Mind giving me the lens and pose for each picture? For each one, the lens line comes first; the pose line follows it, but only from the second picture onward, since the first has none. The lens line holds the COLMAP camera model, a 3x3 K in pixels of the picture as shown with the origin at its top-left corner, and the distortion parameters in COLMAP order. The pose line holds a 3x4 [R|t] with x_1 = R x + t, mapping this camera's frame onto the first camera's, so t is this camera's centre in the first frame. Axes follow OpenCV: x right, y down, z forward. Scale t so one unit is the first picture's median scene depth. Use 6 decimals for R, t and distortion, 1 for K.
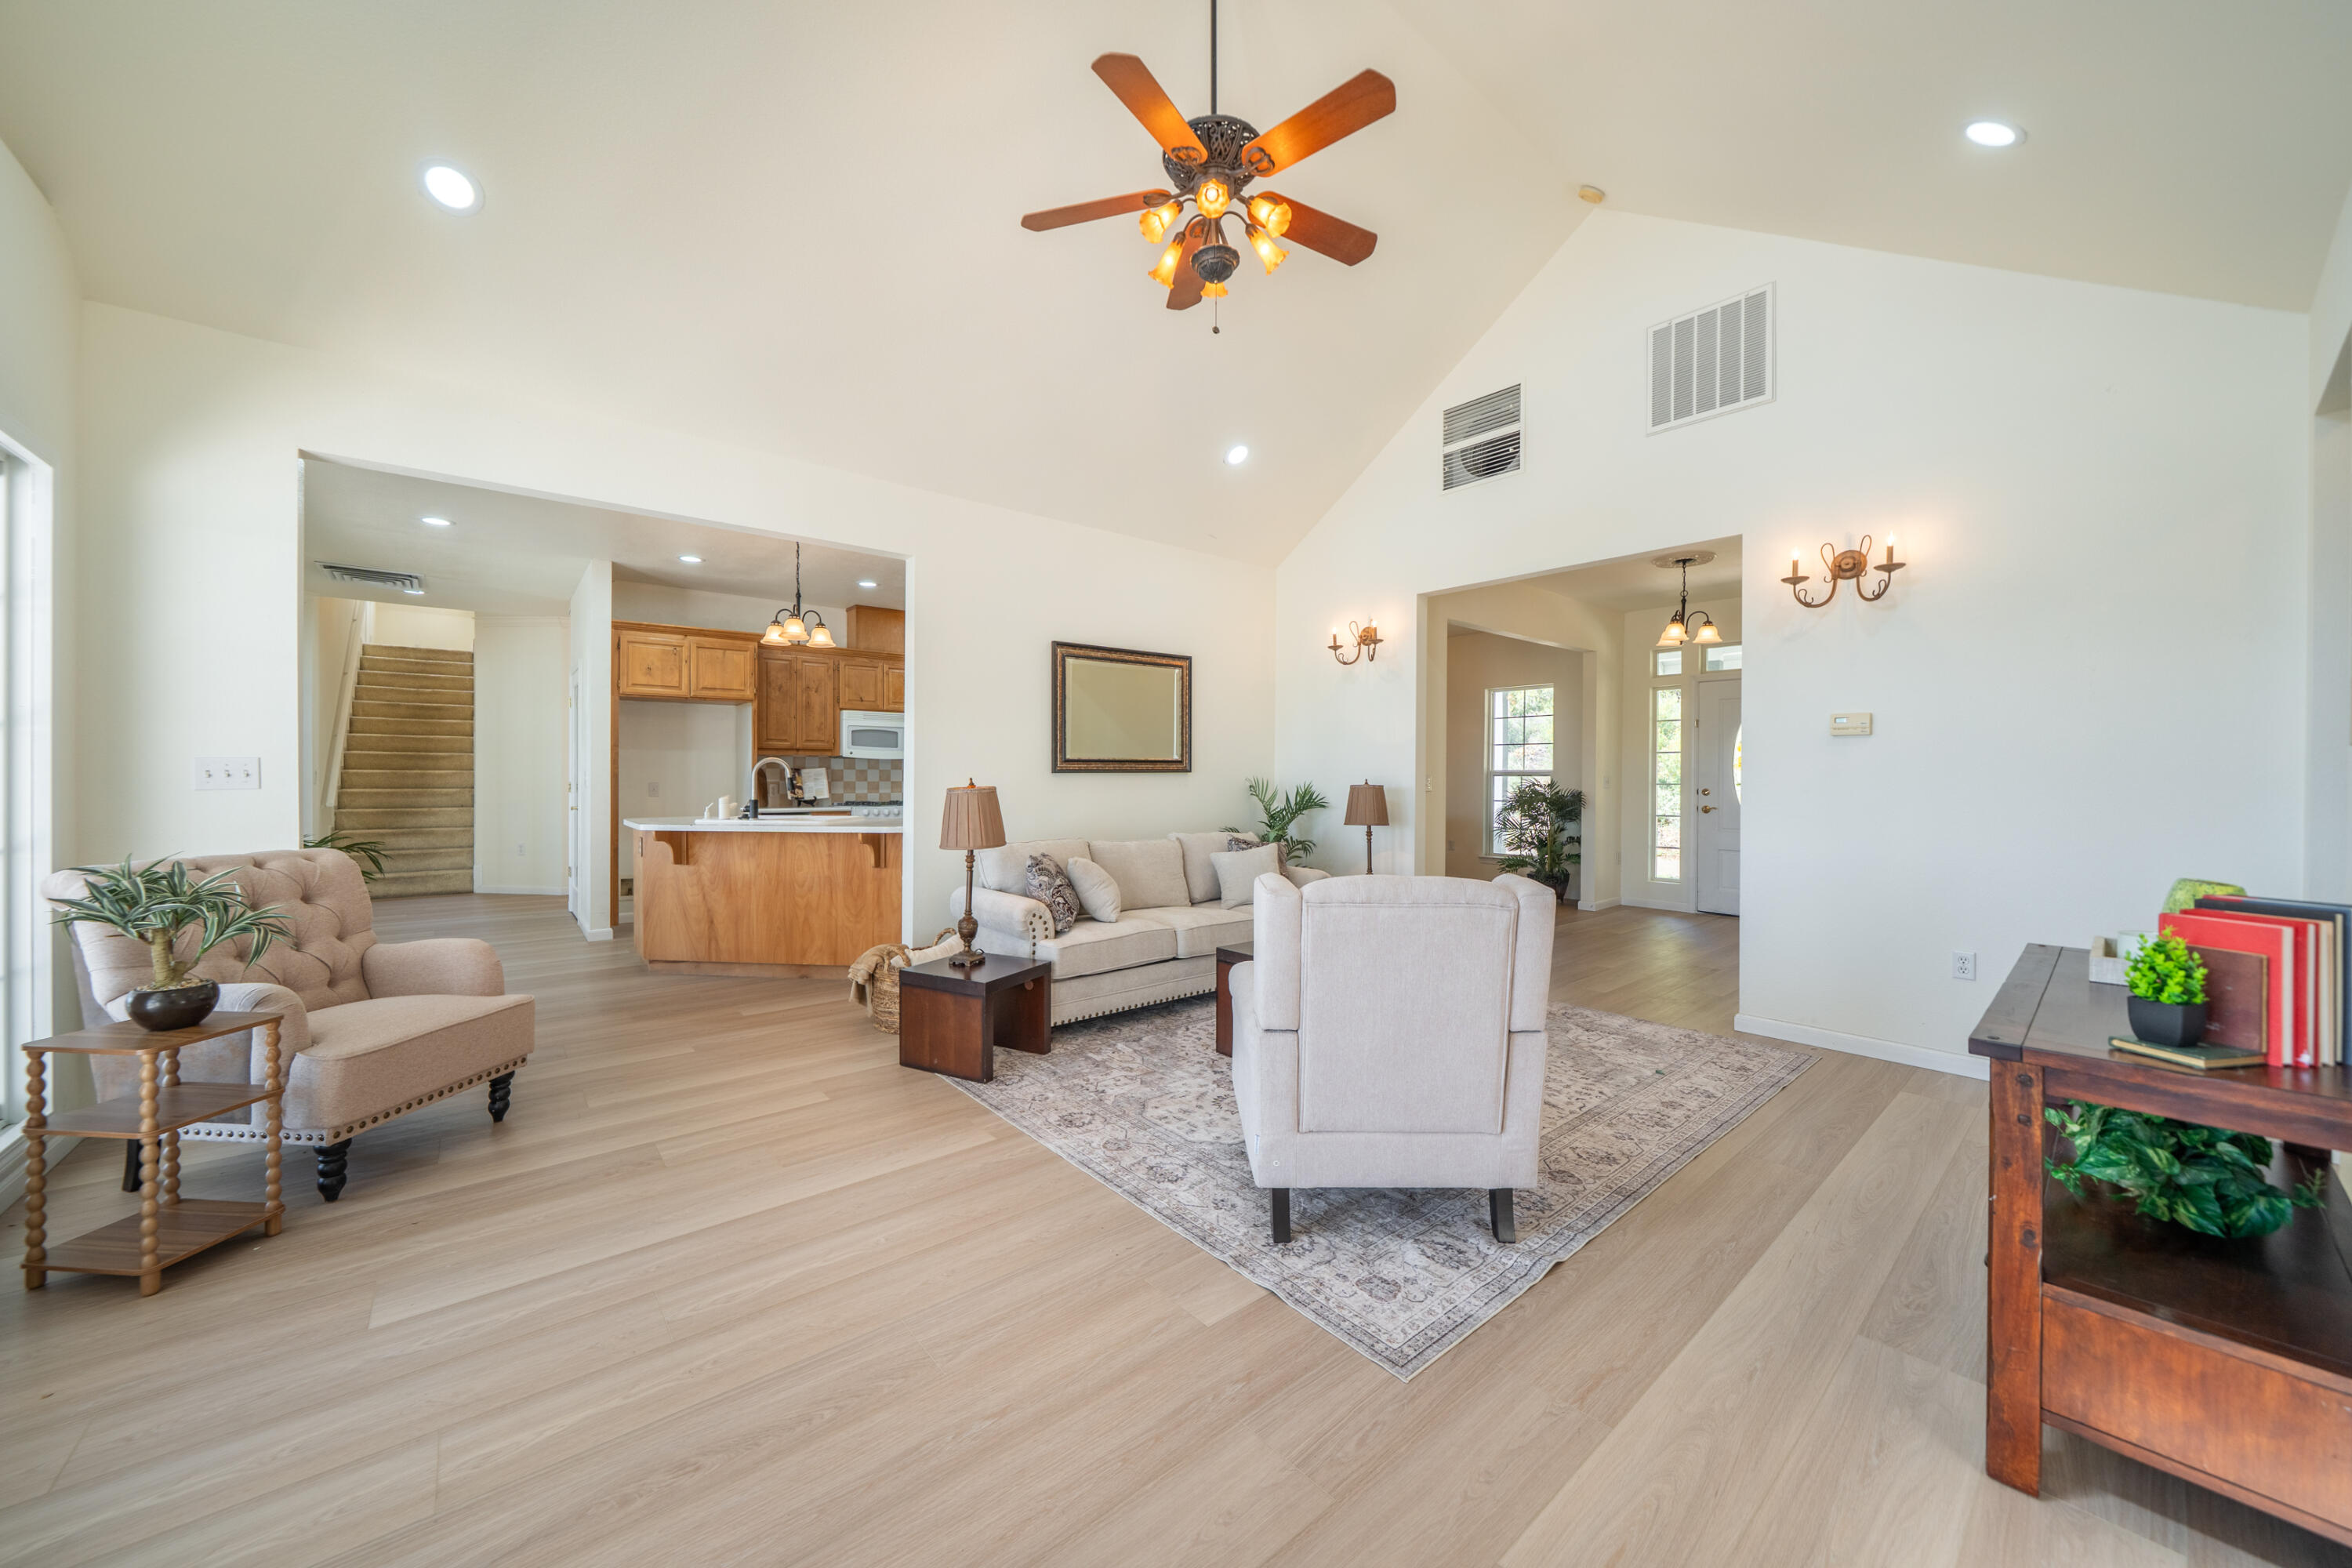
lens RADIAL K [[830.6, 0, 1147.7], [0, 830.6, 776.9], [0, 0, 1]] dist [-0.004752, 0.000059]
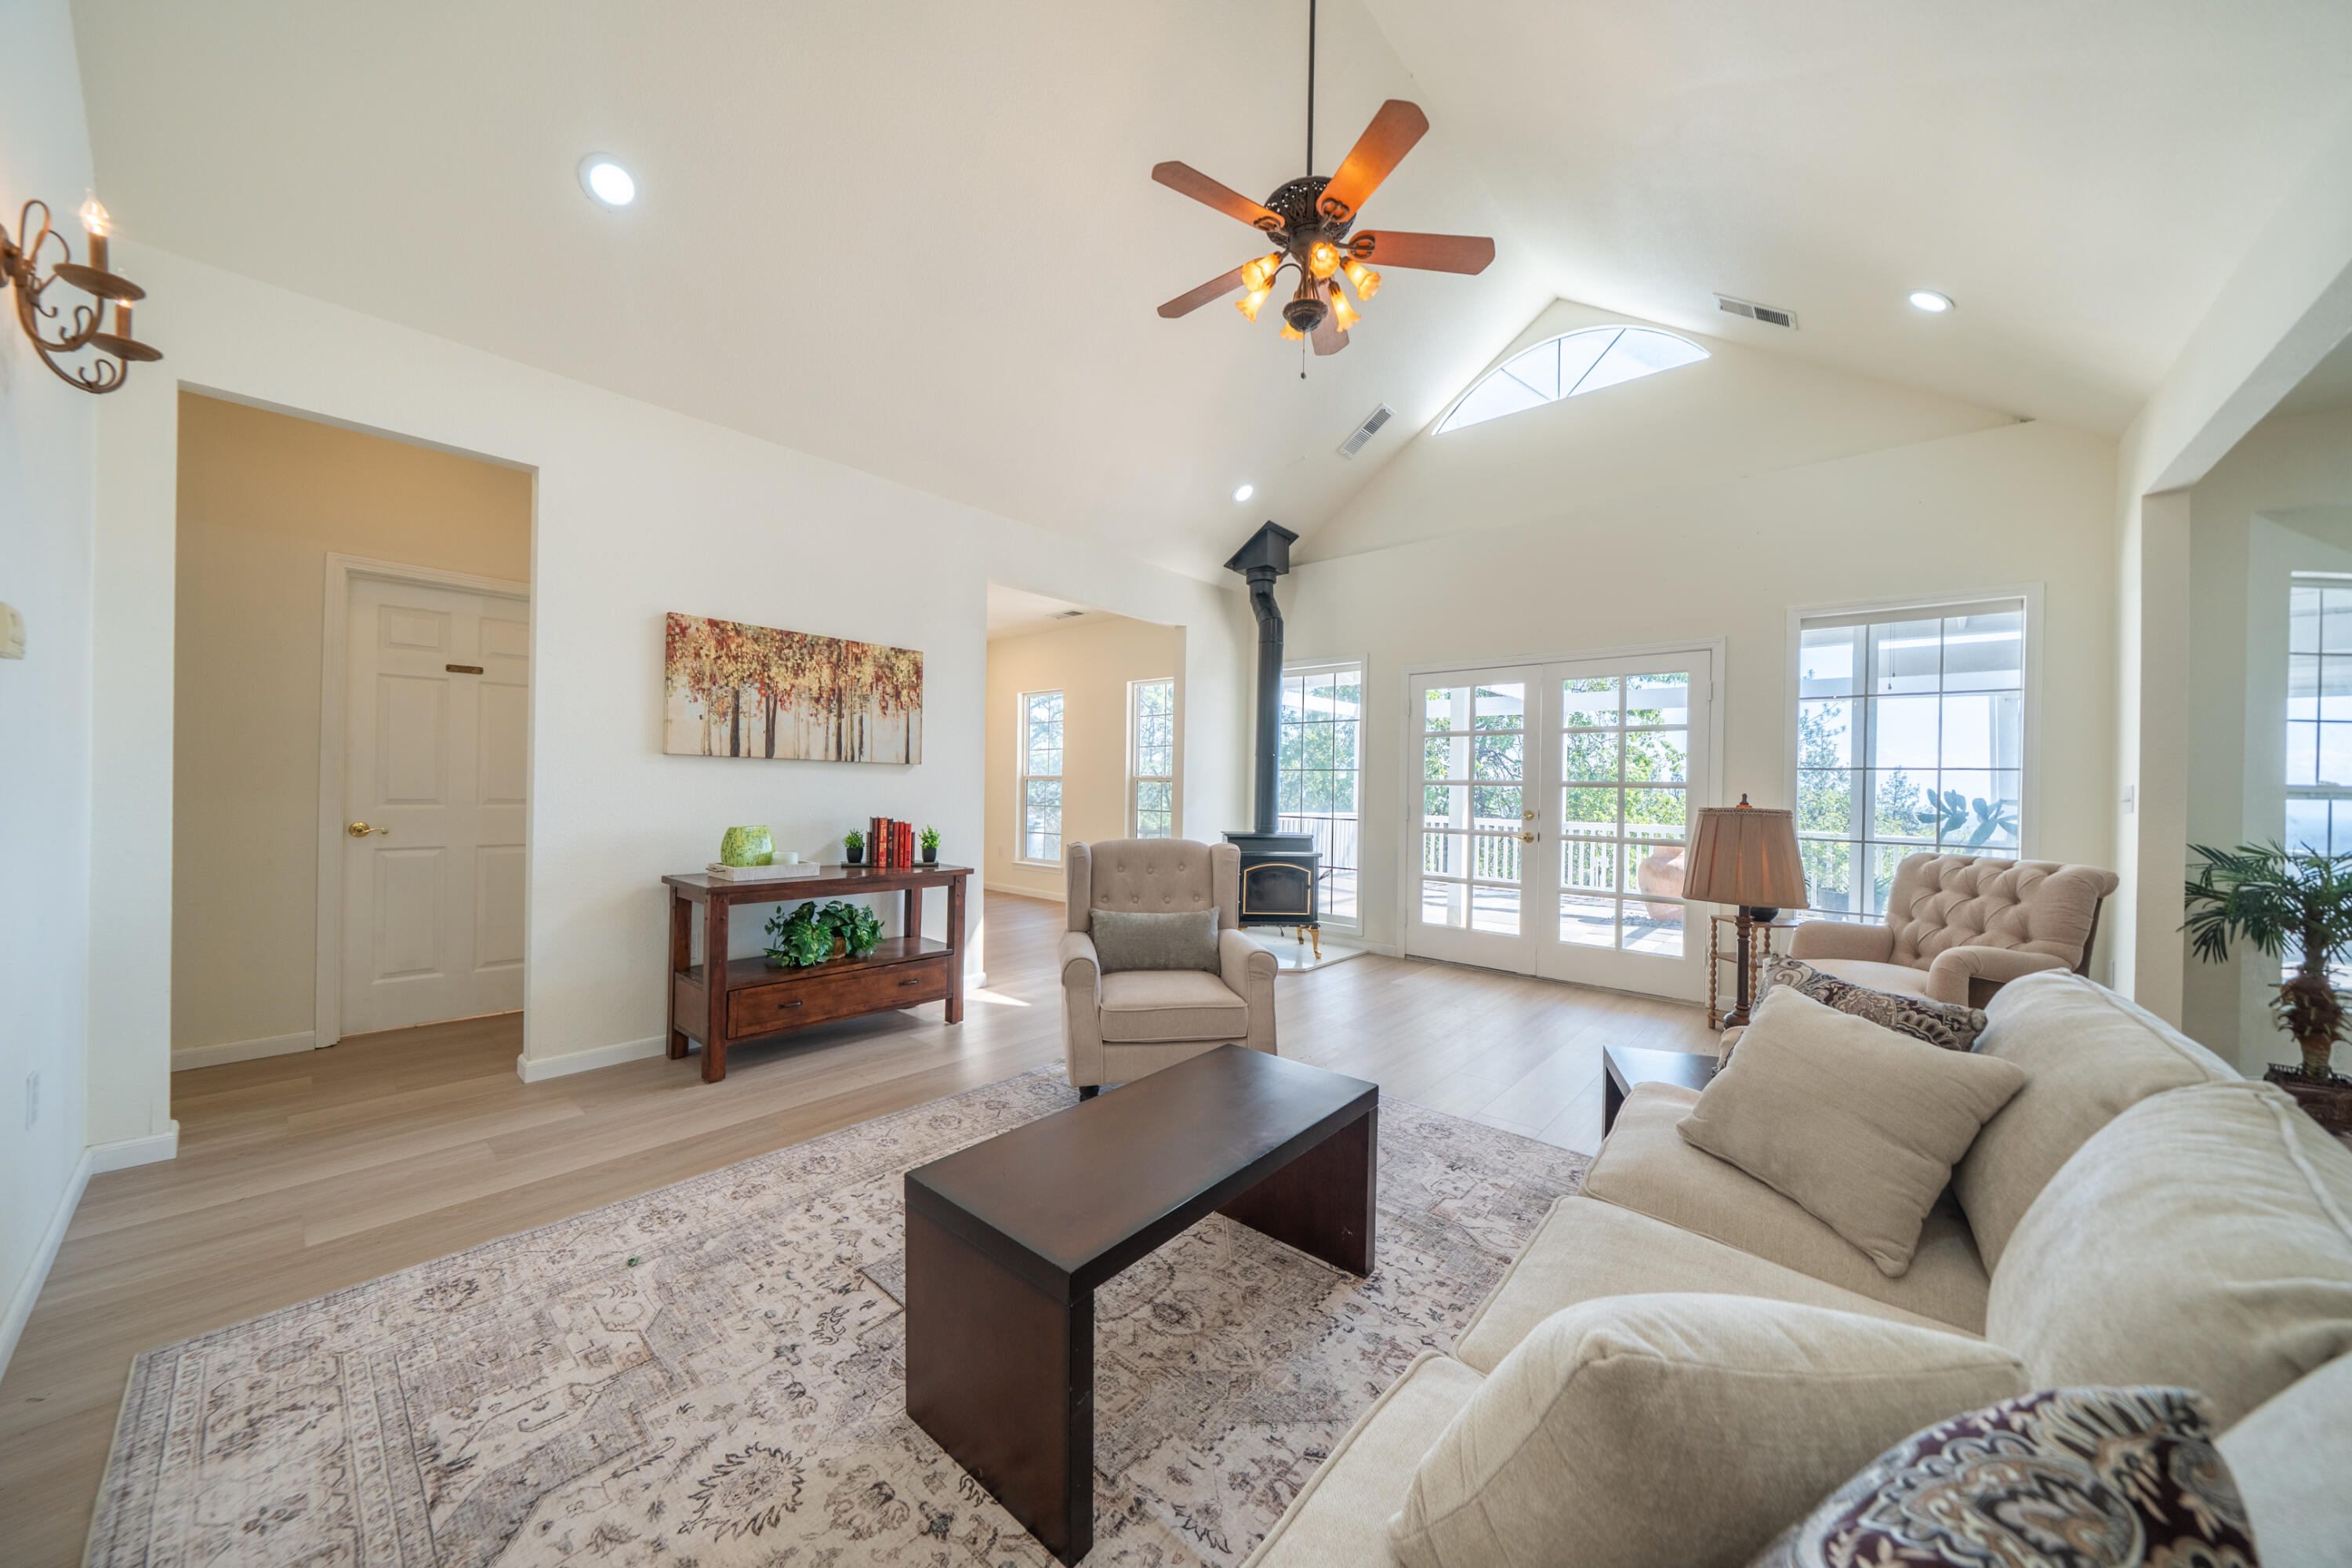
lens RADIAL K [[804.8, 0, 1166.0], [0, 804.8, 785.7], [0, 0, 1]] dist [-0.004598, 0.000167]
pose [[-0.985493, -0.019936, -0.168544, 0.230845], [-0.020669, 0.999783, 0.002593, 0.001422], [0.168455, 0.006039, -0.985691, 1.101887]]
